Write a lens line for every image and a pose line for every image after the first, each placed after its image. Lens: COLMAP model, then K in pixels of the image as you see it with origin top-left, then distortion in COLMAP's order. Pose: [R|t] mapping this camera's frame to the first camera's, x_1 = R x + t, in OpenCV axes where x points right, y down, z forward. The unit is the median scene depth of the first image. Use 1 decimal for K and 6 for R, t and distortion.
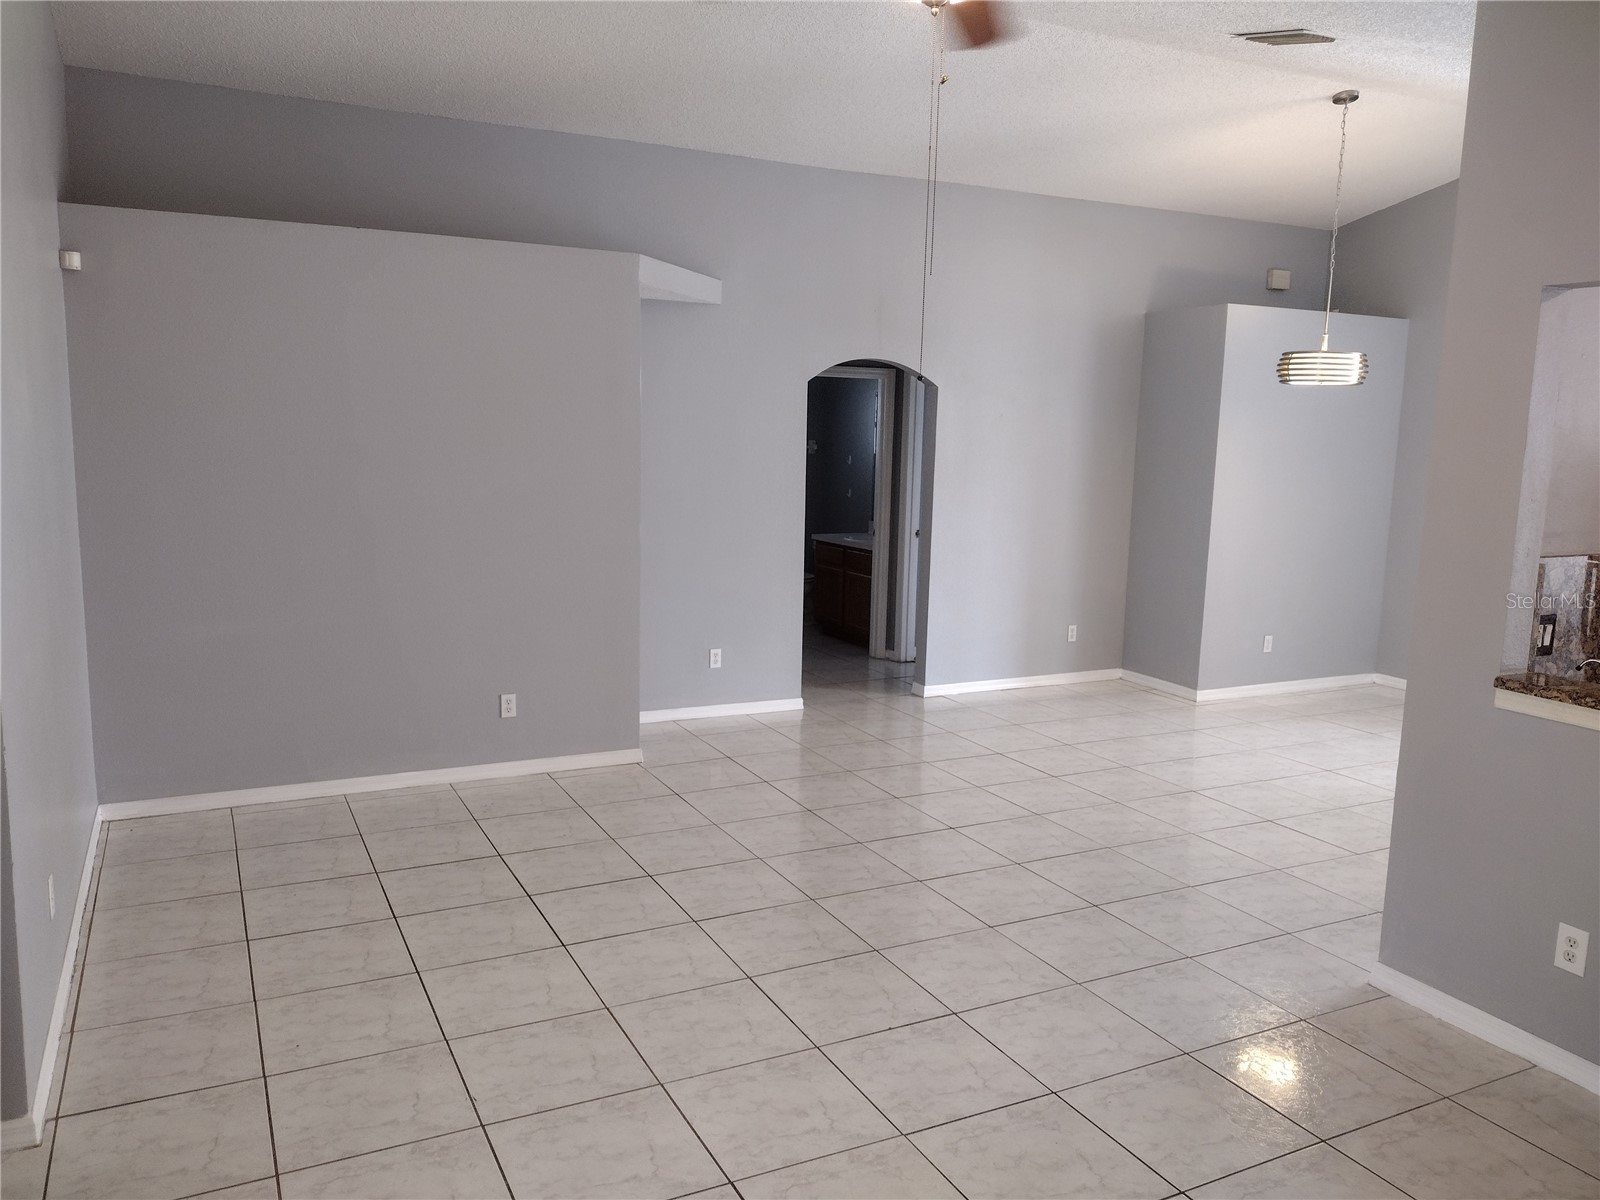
lens RADIAL K [[1204.8, 0, 807.8], [0, 1204.8, 601.9], [0, 0, 1]] dist [0.022894, -0.055904]
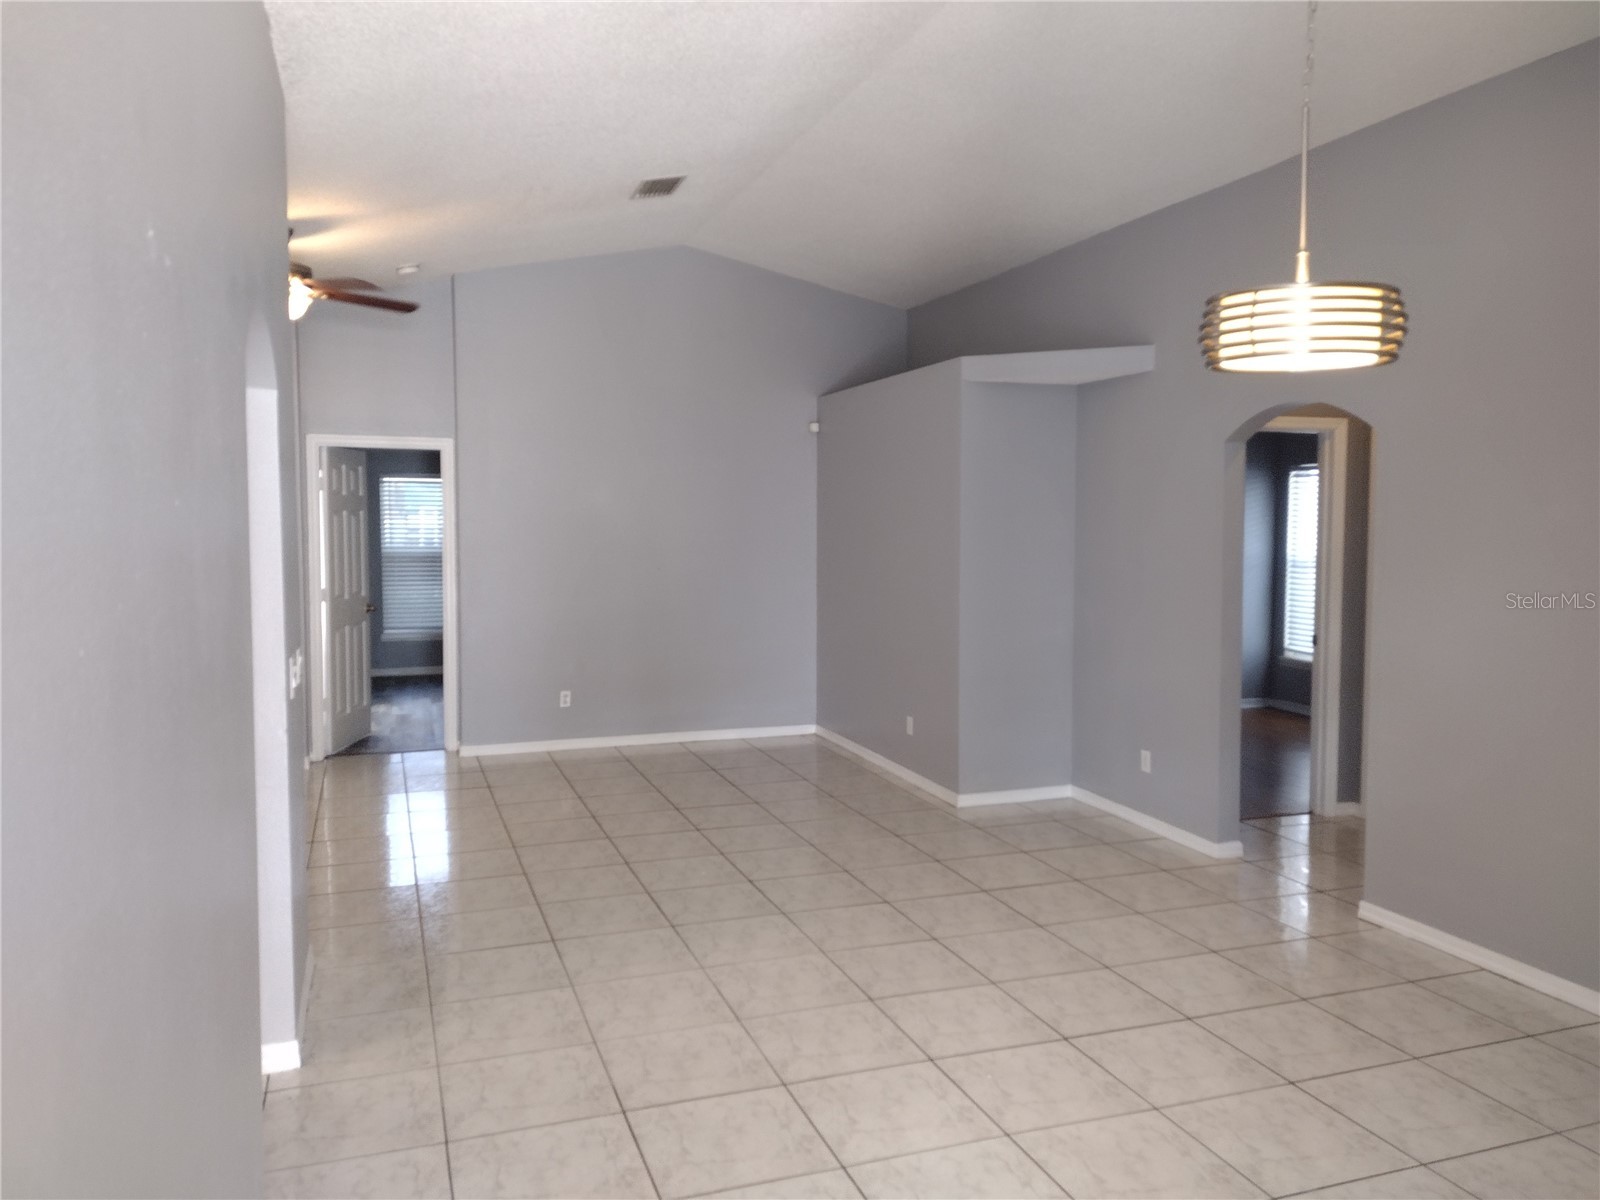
lens RADIAL K [[1204.8, 0, 805.9], [0, 1204.8, 596.7], [0, 0, 1]] dist [0.022894, -0.055904]
pose [[-0.139617, 0.038246, -0.989467, 0.898212], [-0.151192, 0.986714, 0.059473, -0.094516], [0.978595, 0.157902, -0.131979, 0.919981]]
